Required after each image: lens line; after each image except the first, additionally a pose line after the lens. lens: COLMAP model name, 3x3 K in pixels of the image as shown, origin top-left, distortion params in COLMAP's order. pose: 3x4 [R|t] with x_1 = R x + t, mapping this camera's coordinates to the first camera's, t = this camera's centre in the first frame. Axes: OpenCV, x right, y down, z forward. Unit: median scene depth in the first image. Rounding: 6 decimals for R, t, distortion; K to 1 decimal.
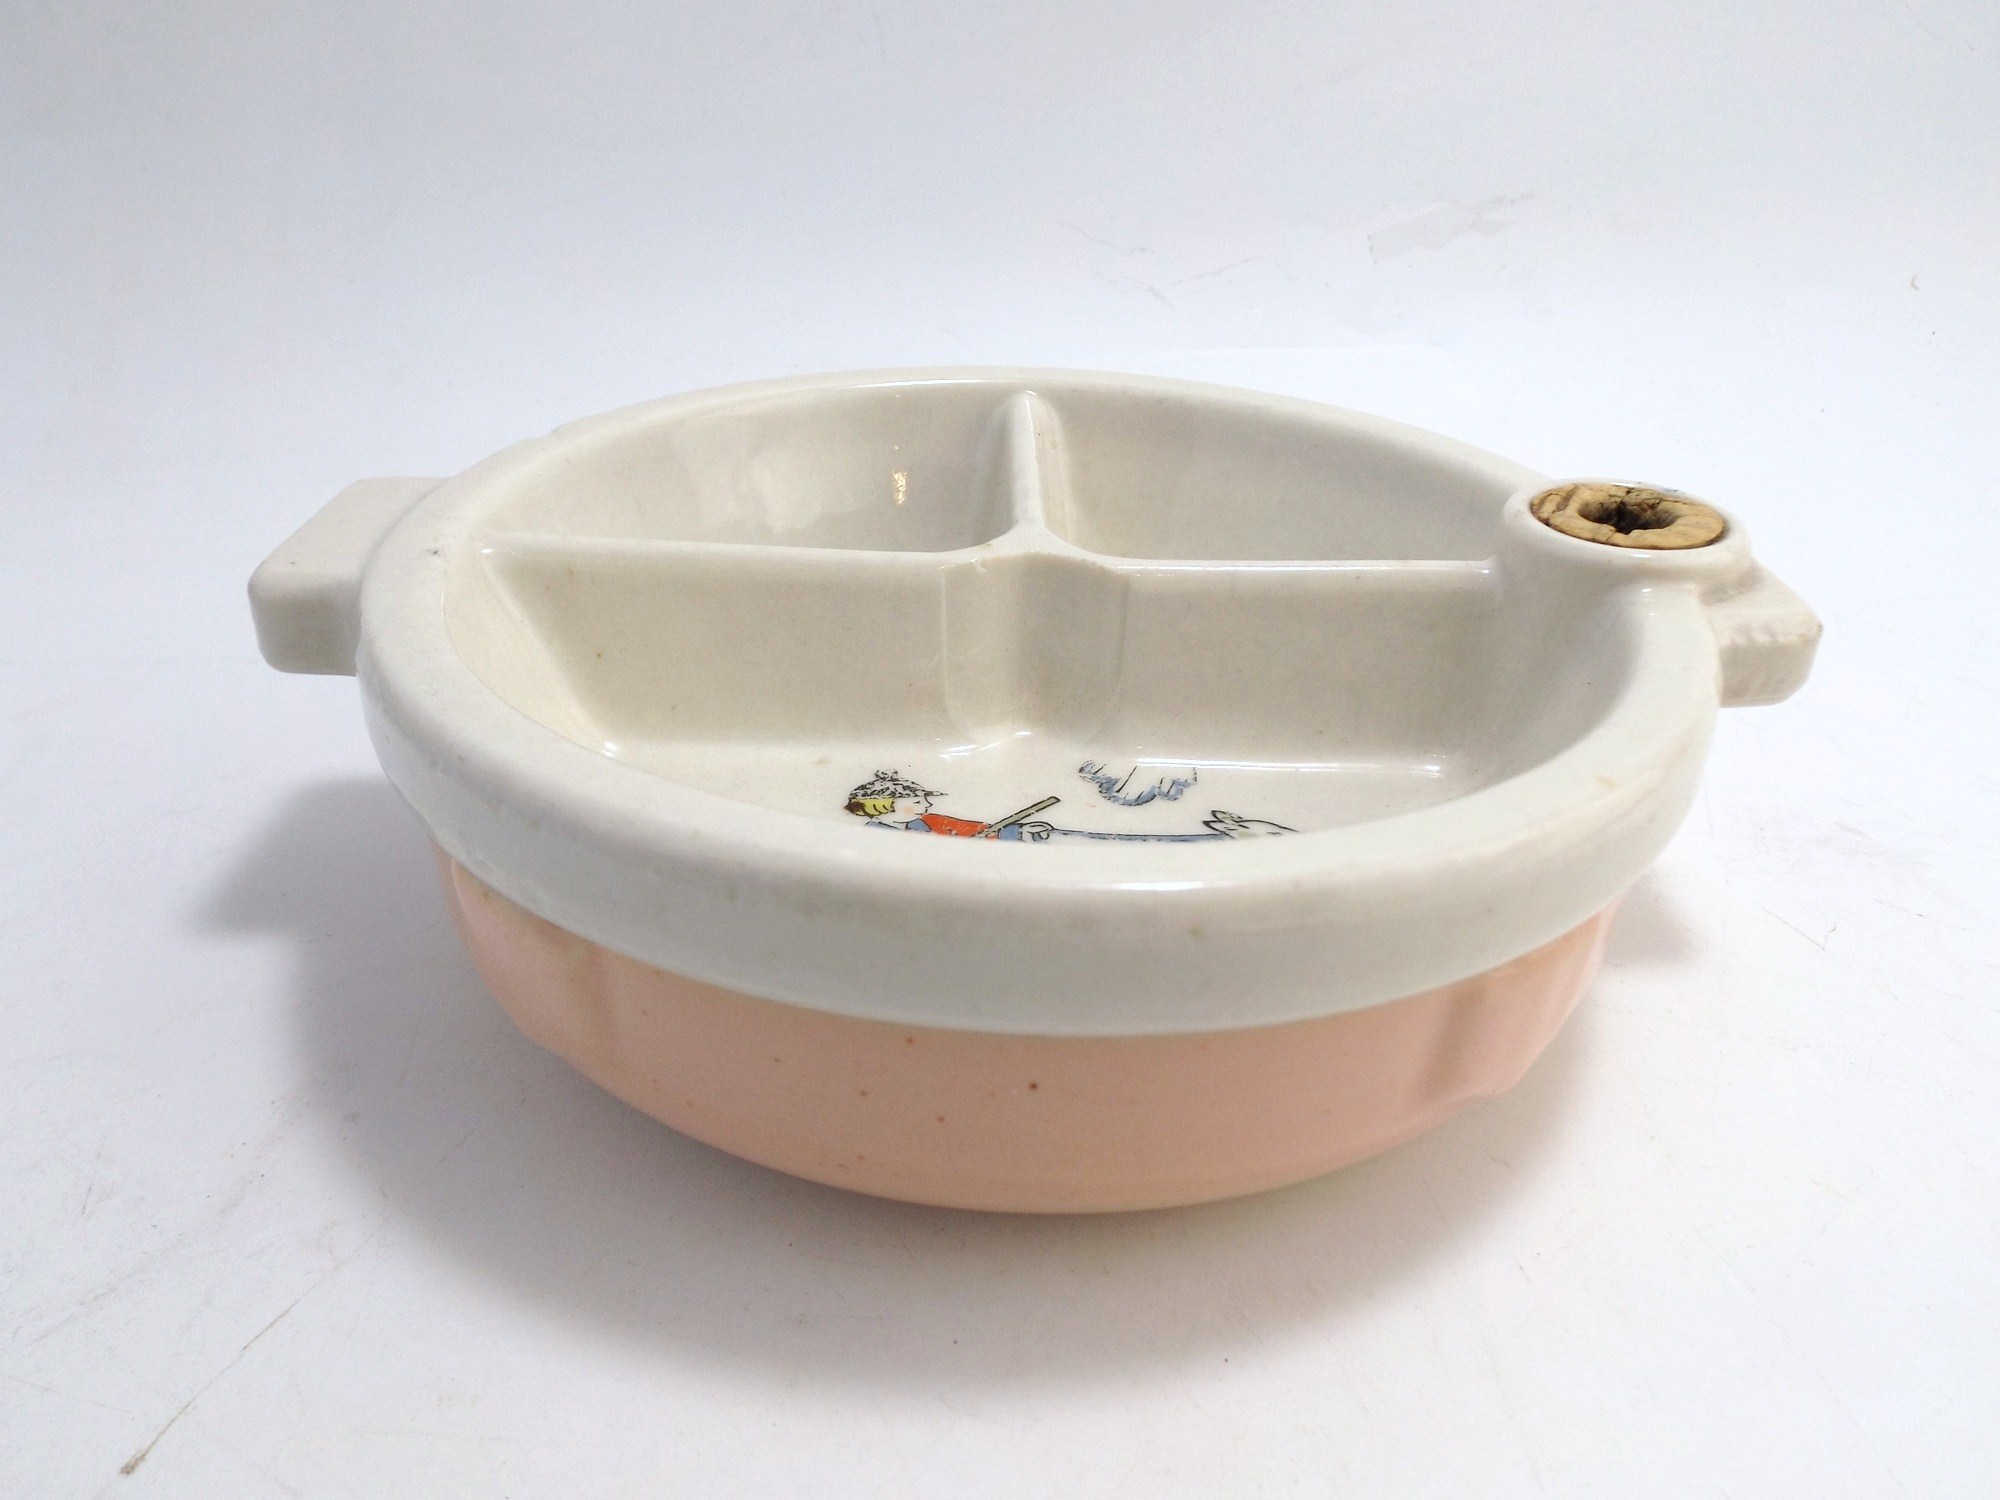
lens RADIAL K [[1420.9, 0, 1000.0], [0, 1420.9, 750.0], [0, 0, 1]] dist [0.041067, -0.044763]
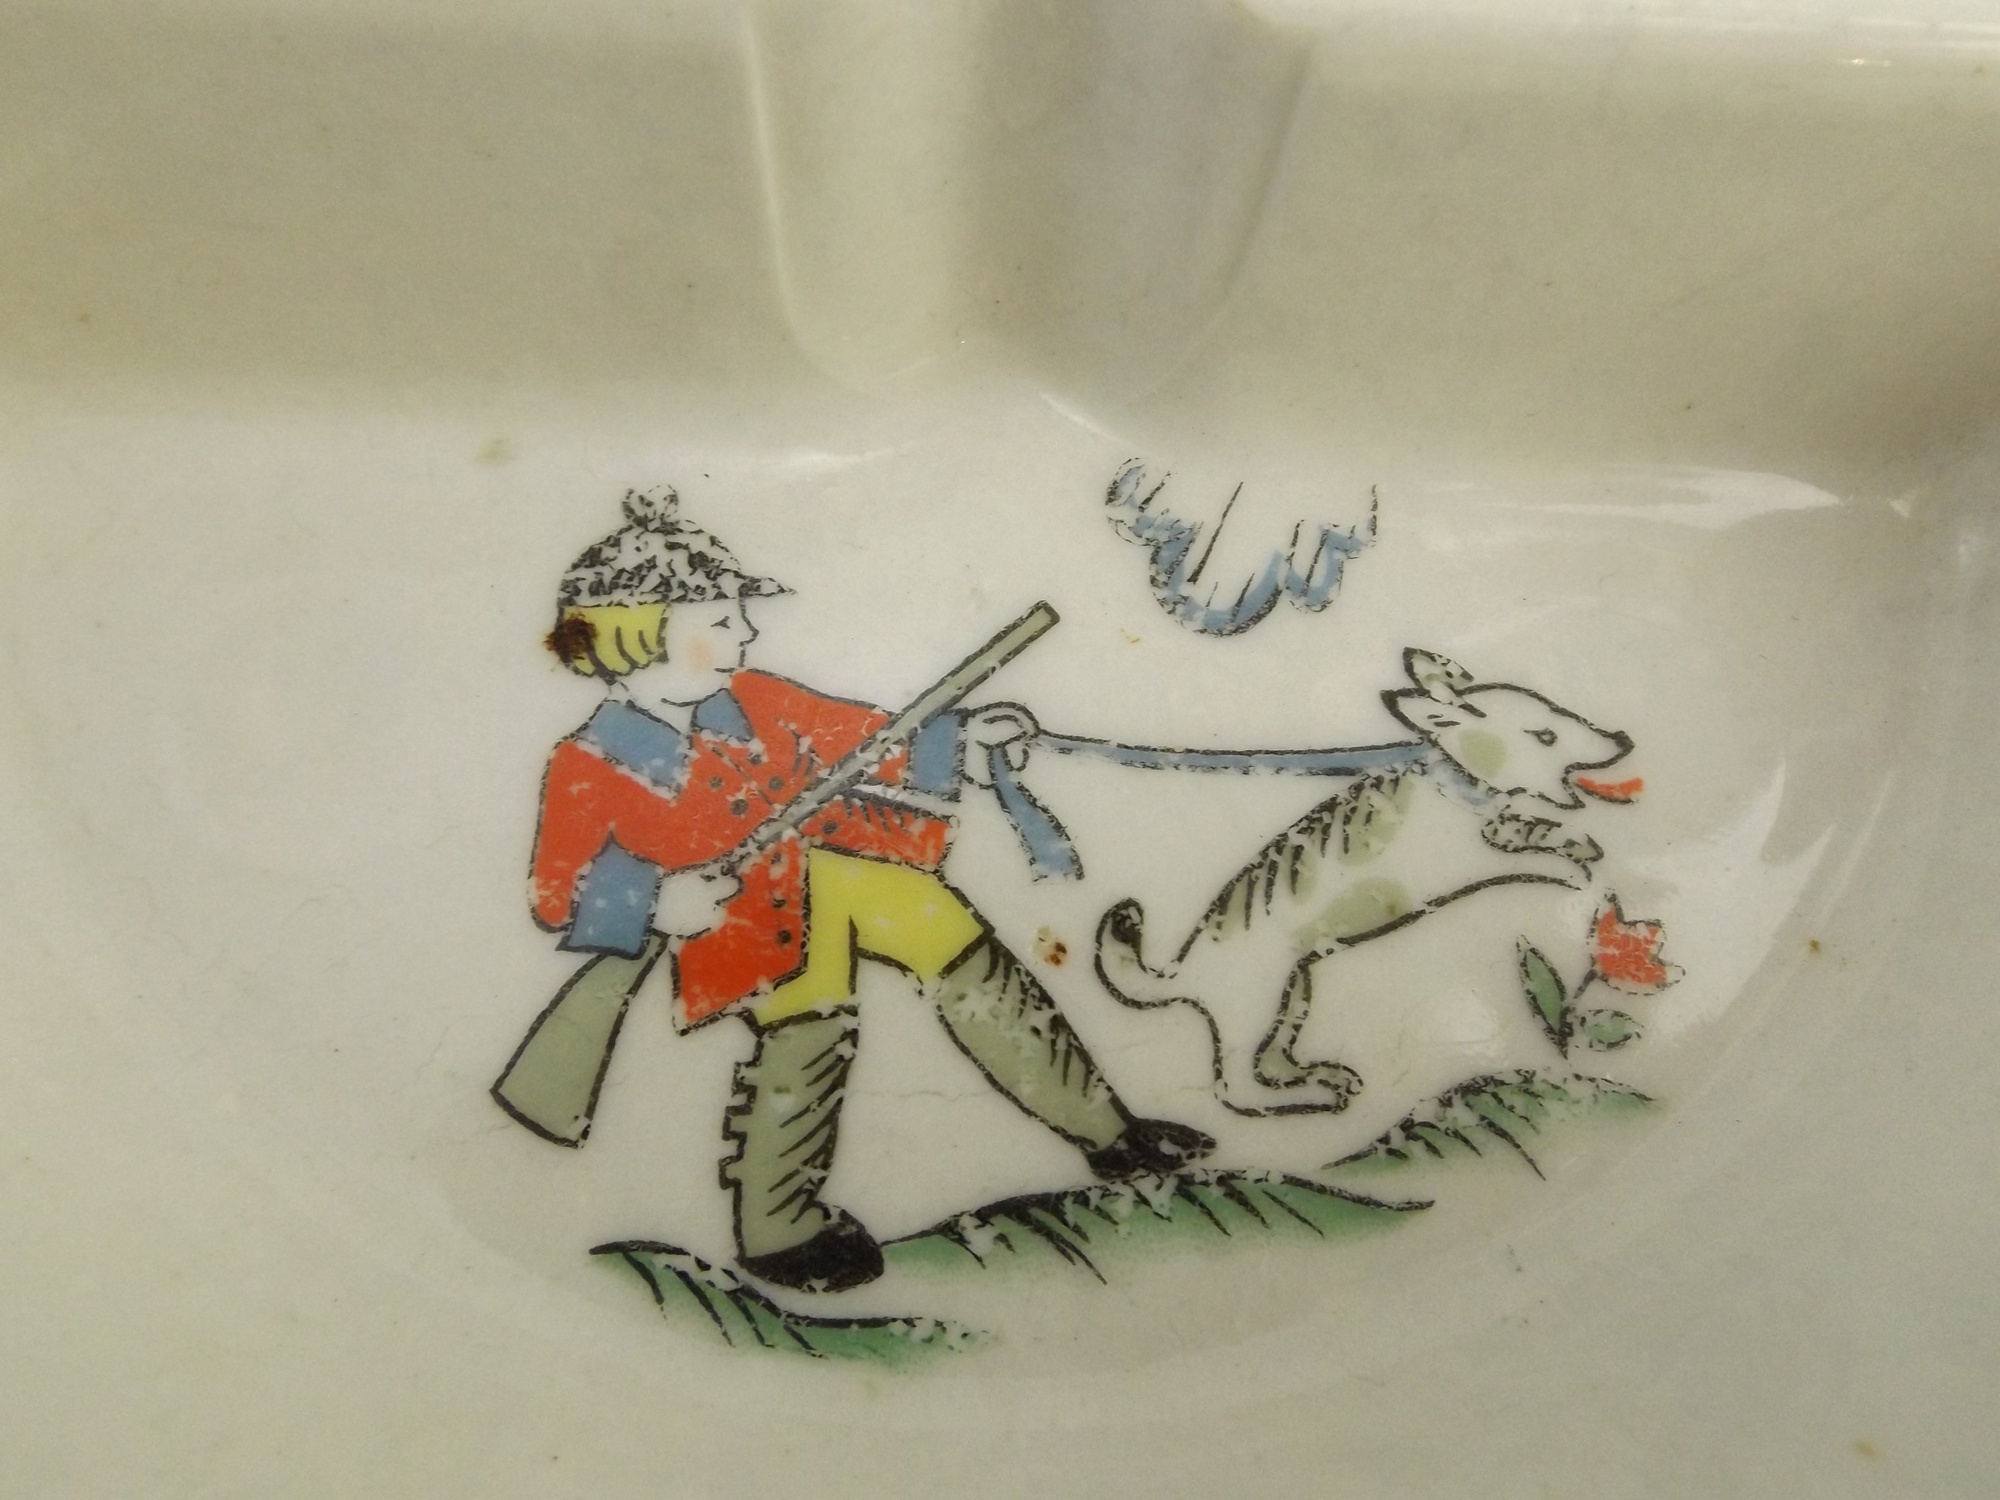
lens RADIAL K [[1420.9, 0, 1000.0], [0, 1420.9, 750.0], [0, 0, 1]] dist [0.041067, -0.044763]
pose [[0.999028, 0.025883, 0.035680, 0.010373], [-0.042928, 0.755036, 0.654277, -0.213500], [-0.010005, -0.655173, 0.755413, 0.647415]]
